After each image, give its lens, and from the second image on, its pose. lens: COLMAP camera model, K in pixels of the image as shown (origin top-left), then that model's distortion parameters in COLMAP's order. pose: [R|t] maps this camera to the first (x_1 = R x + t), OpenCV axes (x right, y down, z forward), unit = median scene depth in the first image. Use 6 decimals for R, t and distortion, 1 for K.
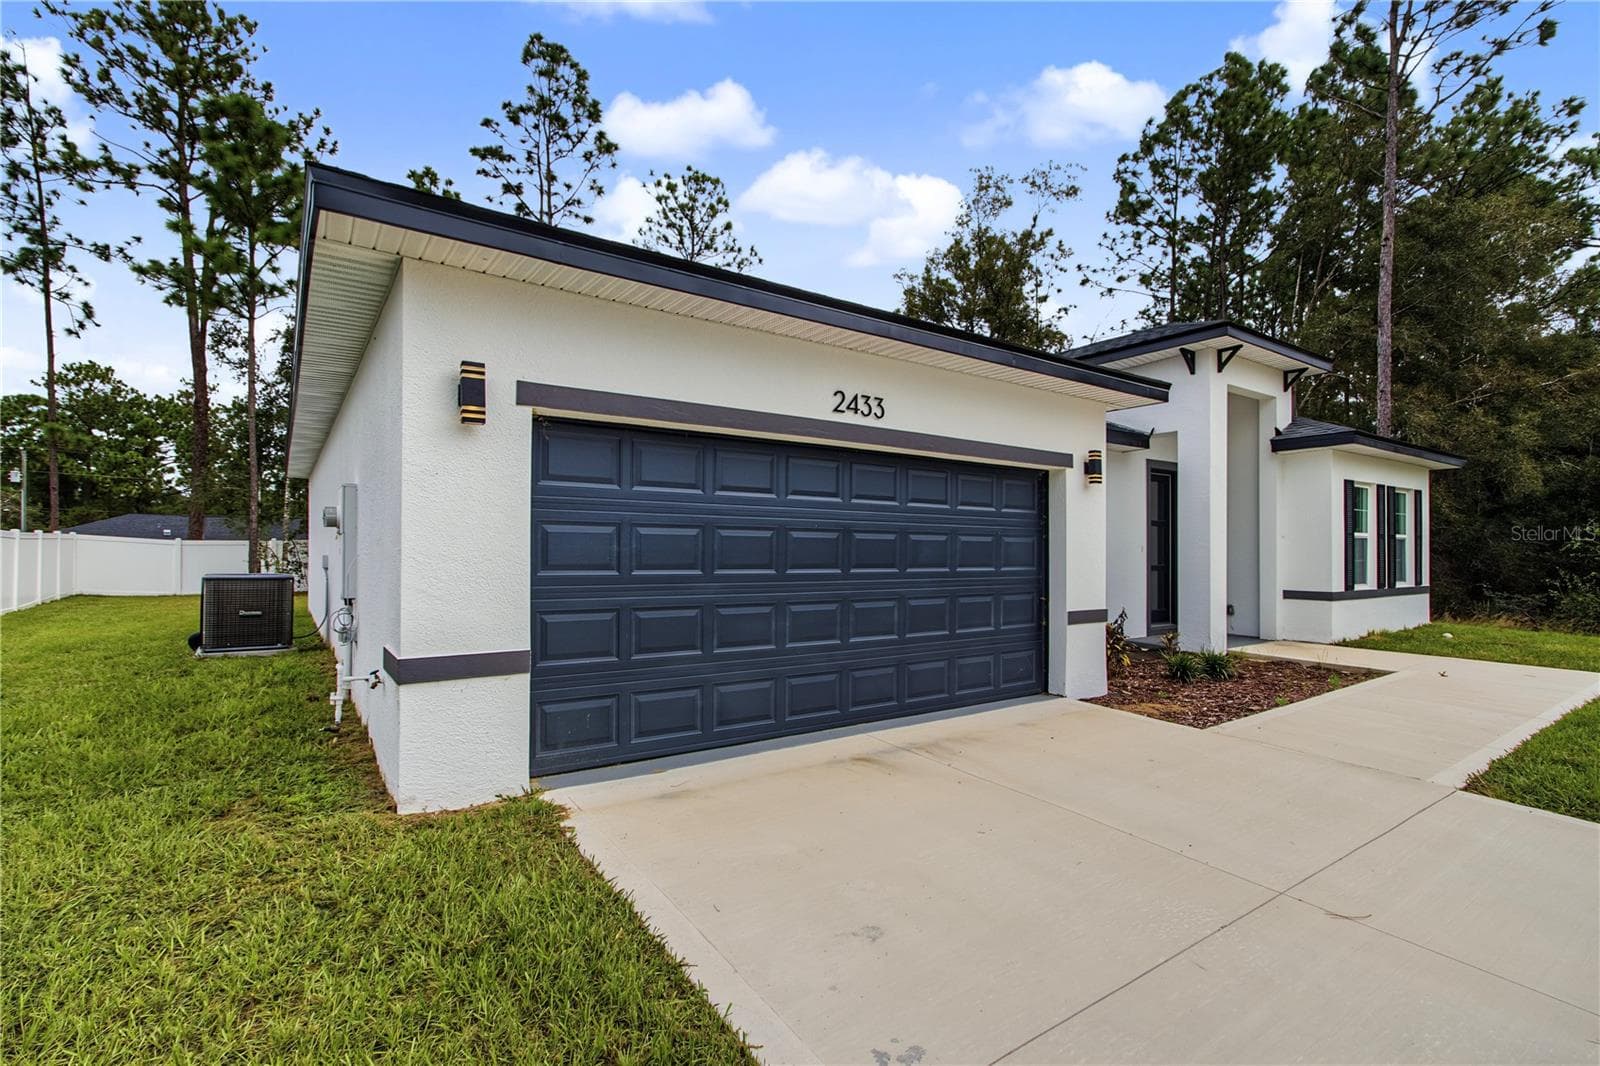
lens RADIAL K [[724.2, 0, 787.1], [0, 724.2, 546.1], [0, 0, 1]] dist [-0.002850, 0.007322]
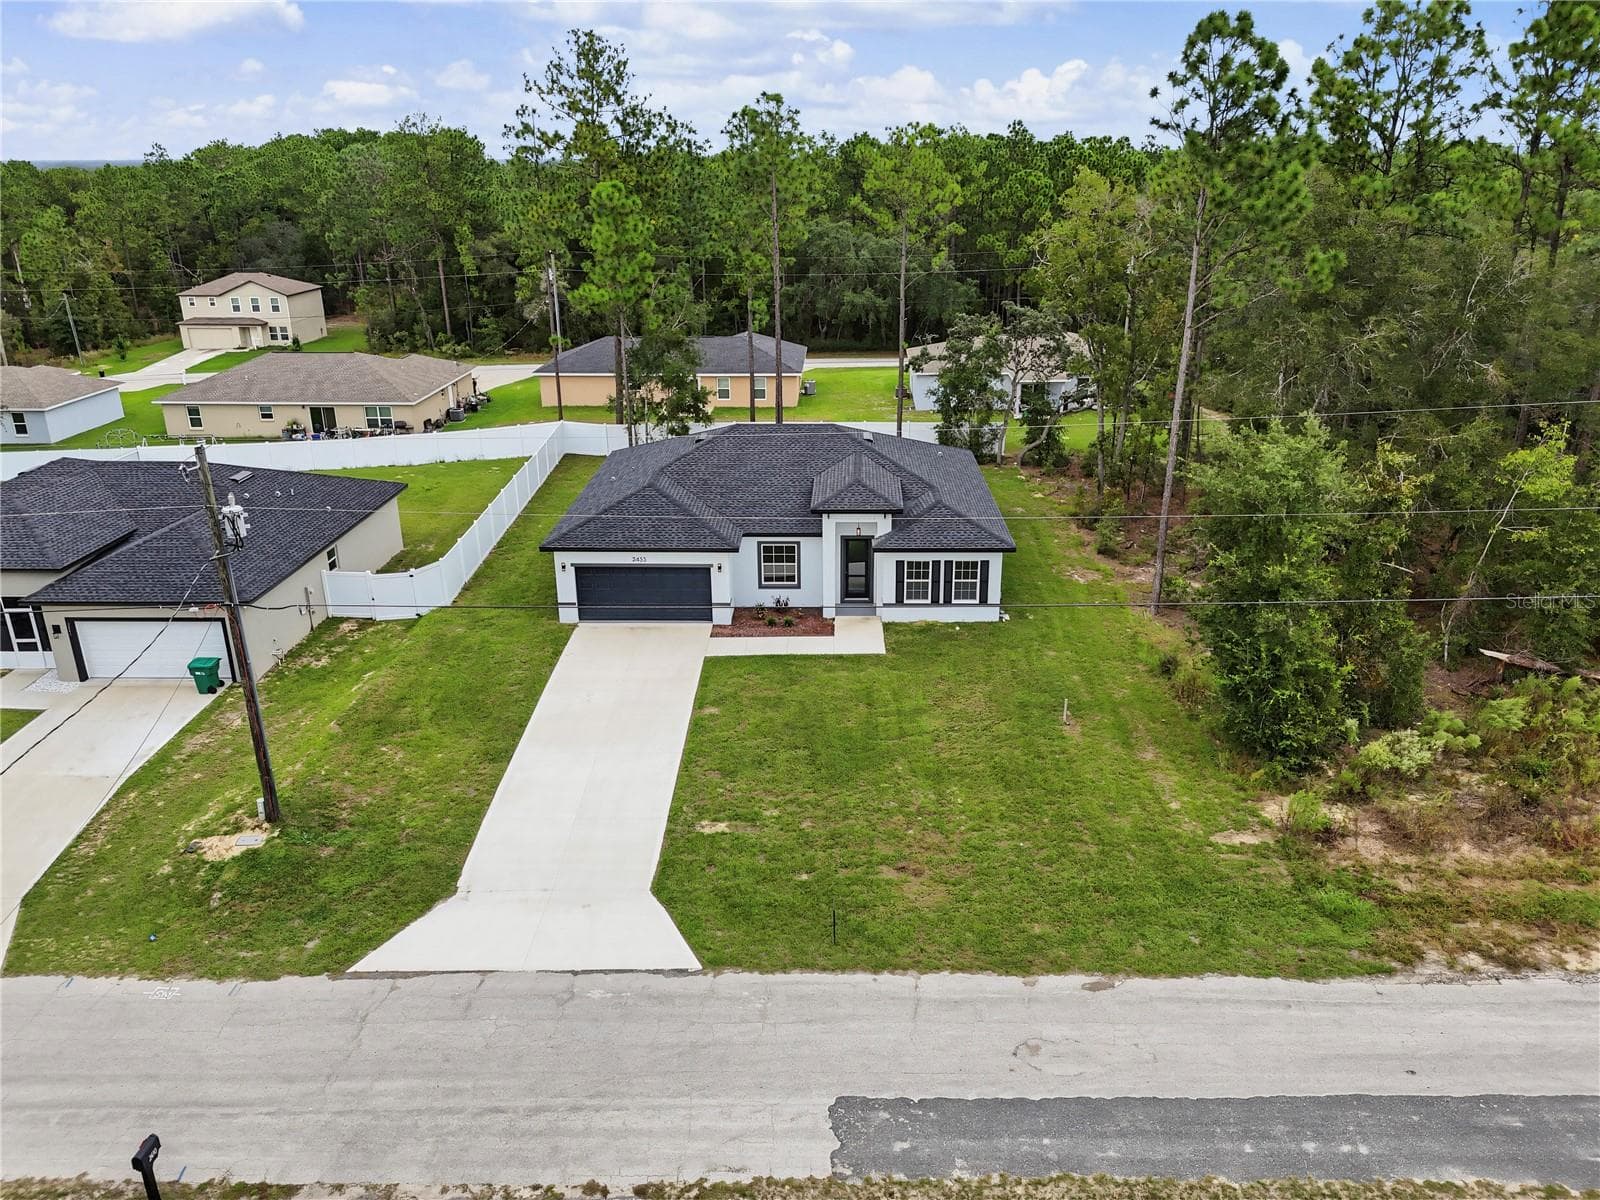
lens RADIAL K [[1172.8, 0, 800.0], [0, 1172.8, 600.0], [0, 0, 1]] dist [0.052525, -0.054189]
pose [[0.796434, 0.203749, -0.569368, 1.323997], [0.020966, 0.931661, 0.362724, -0.668333], [0.604363, -0.300823, 0.737734, -1.022063]]
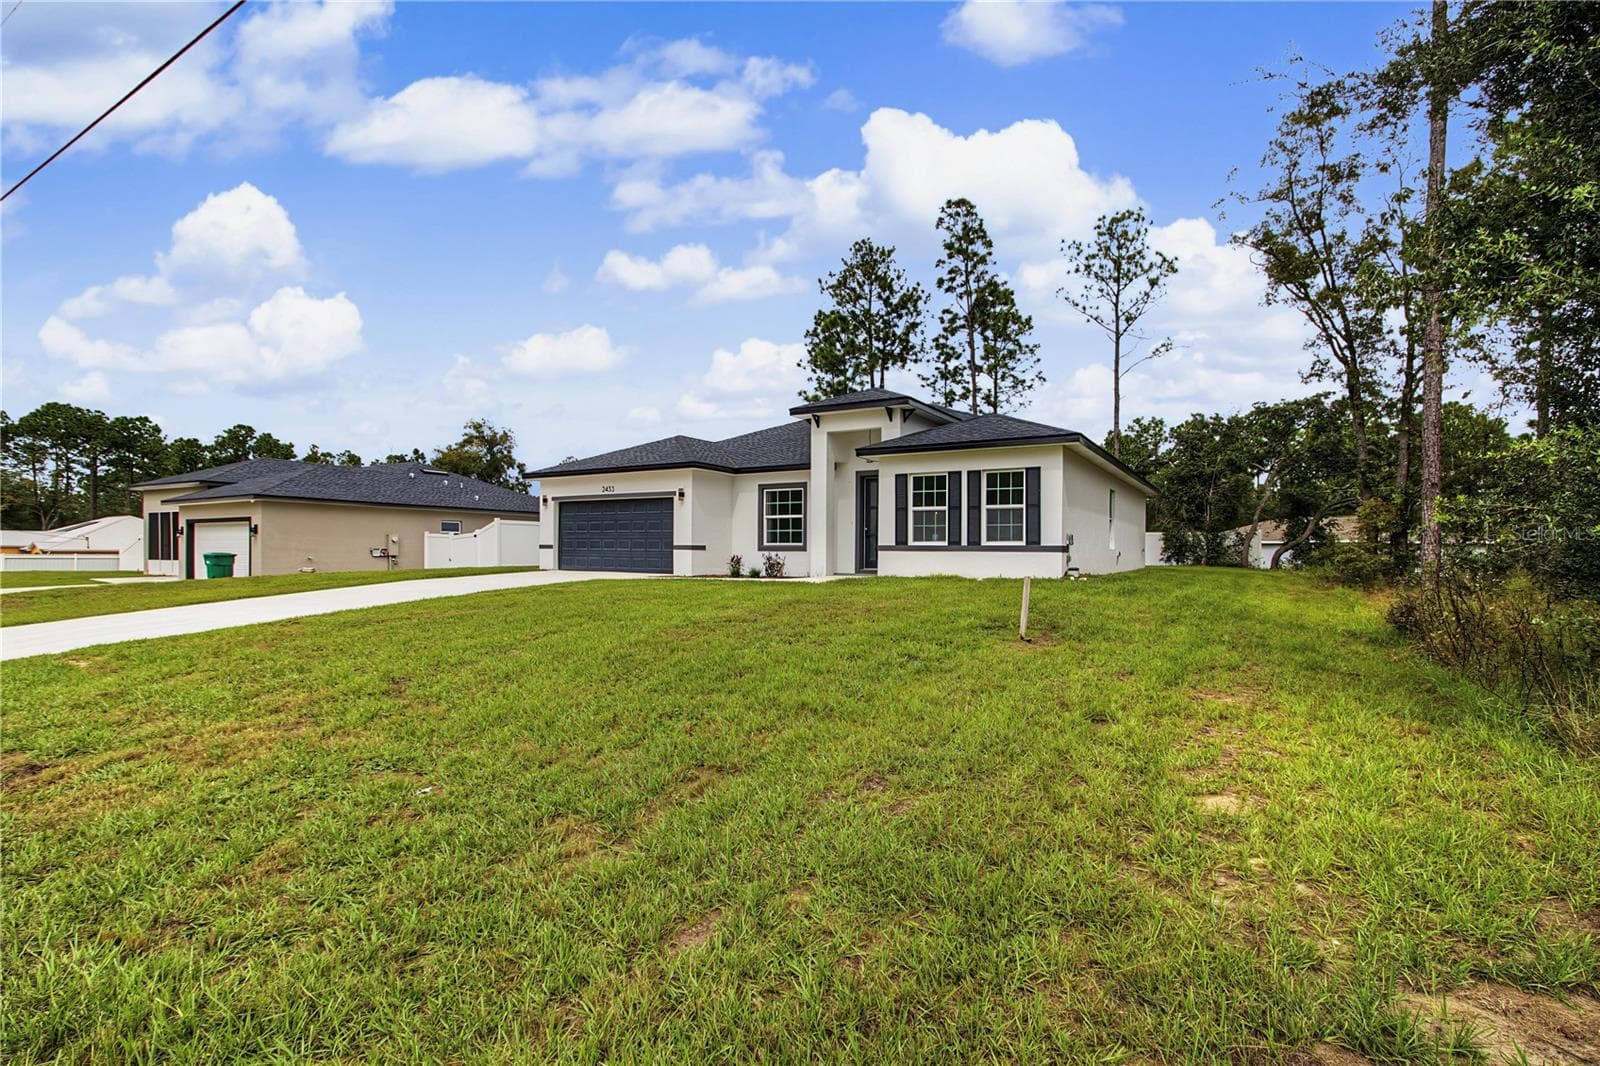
lens RADIAL K [[746.3, 0, 803.2], [0, 746.3, 546.2], [0, 0, 1]] dist [0.000236, 0.014711]
pose [[0.409894, -0.008879, -0.912090, 1.026383], [-0.000610, 0.999950, -0.010009, 0.037901], [0.912133, 0.004659, 0.409867, 0.073029]]
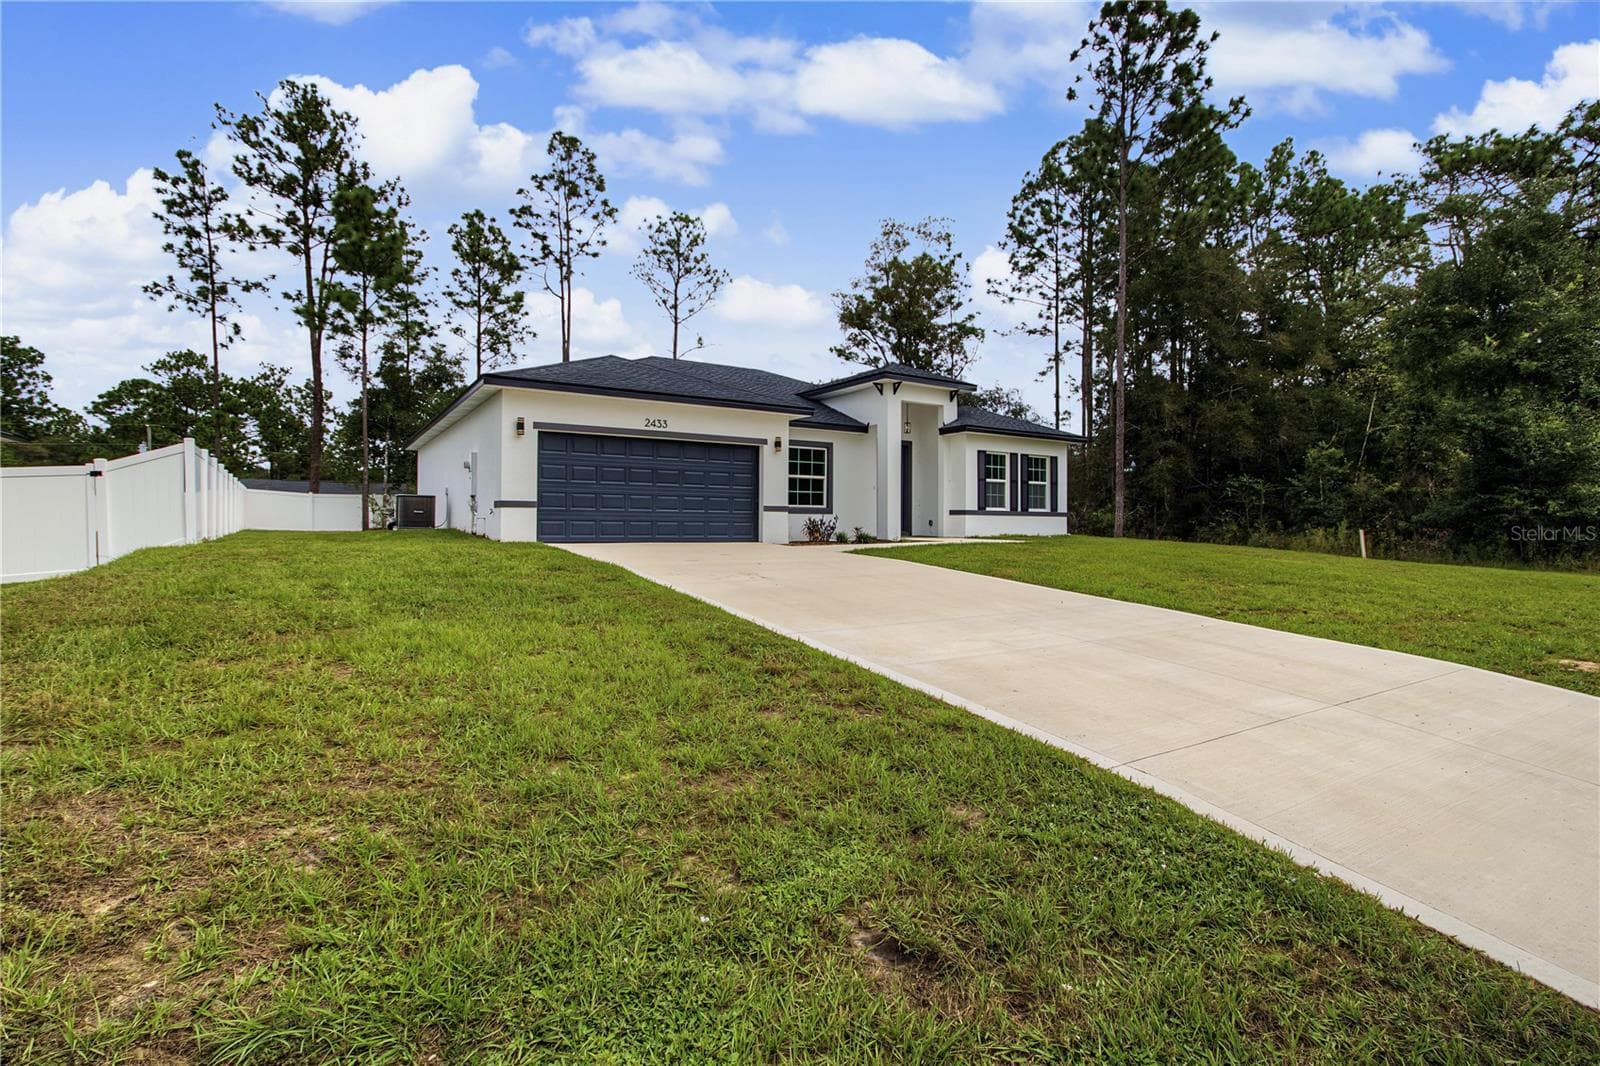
lens RADIAL K [[740.9, 0, 796.4], [0, 740.9, 522.9], [0, 0, 1]] dist [-0.000596, 0.000185]
pose [[0.999305, 0.002818, -0.037160, 0.178043], [-0.002596, 0.999978, 0.006035, 0.040000], [0.037176, -0.005935, 0.999291, -0.436521]]
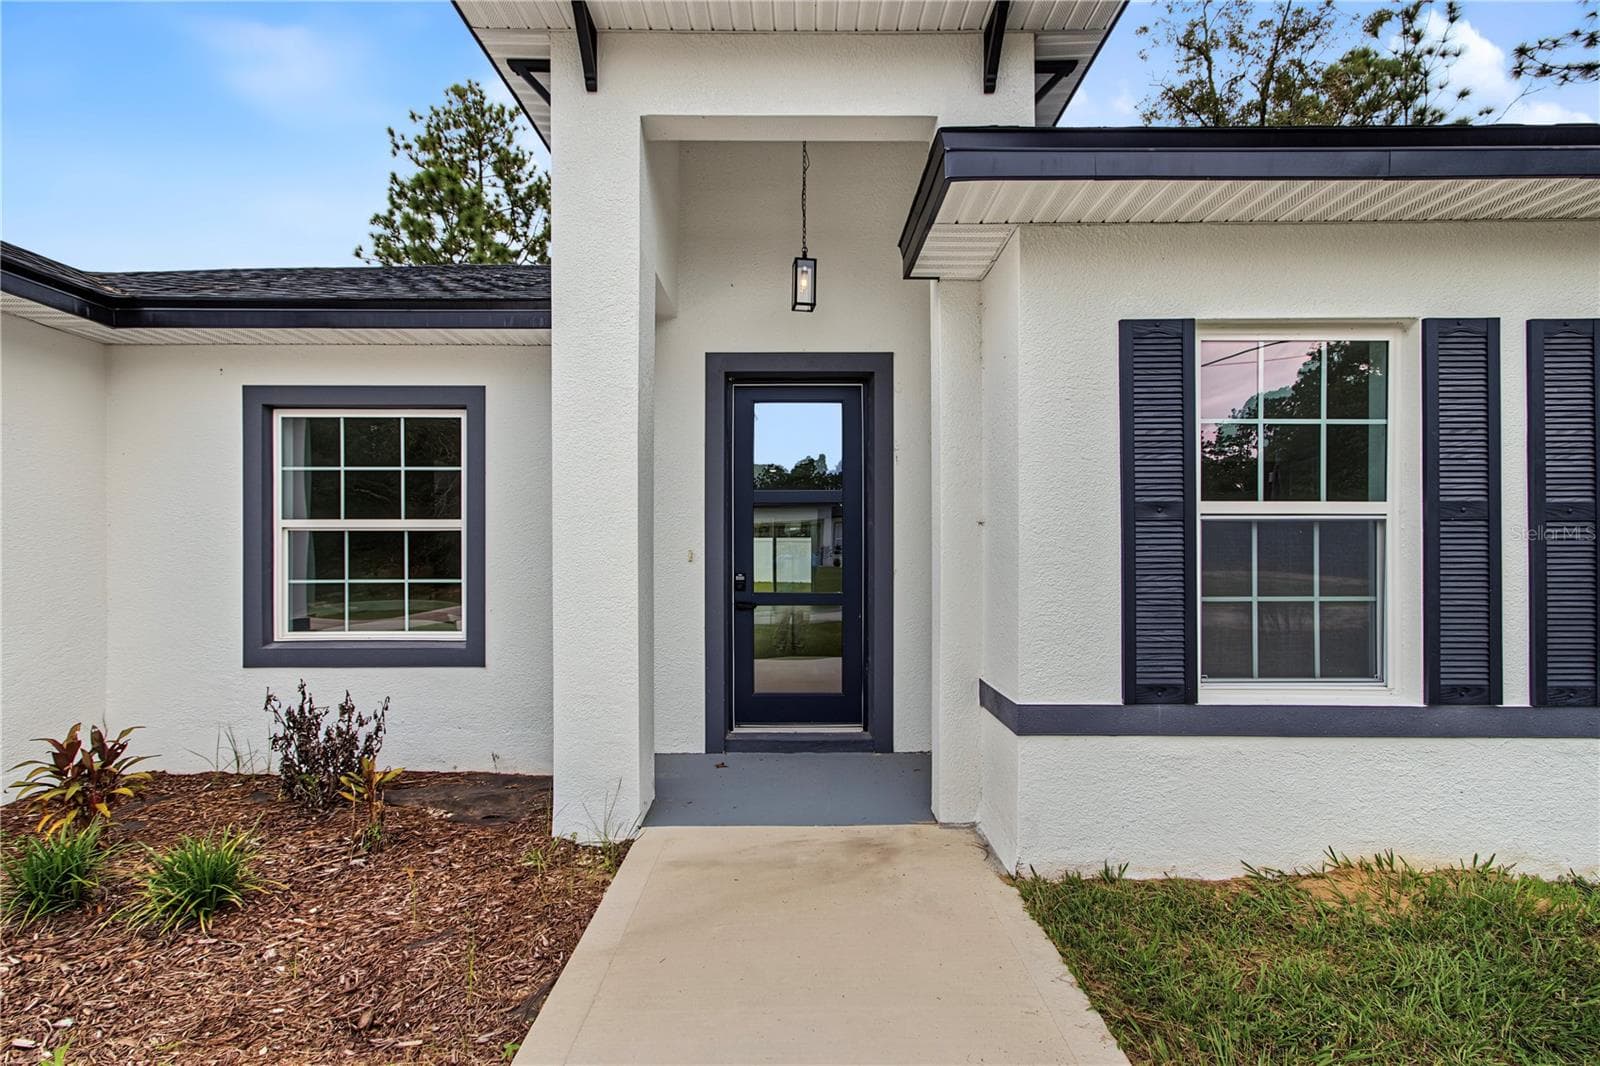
lens RADIAL K [[746.3, 0, 803.2], [0, 746.3, 546.2], [0, 0, 1]] dist [0.000236, 0.014711]
pose [[0.824791, -0.004702, -0.565418, 0.395911], [0.006210, 0.999980, 0.000744, -0.001579], [0.565404, -0.004125, 0.824804, 0.321729]]
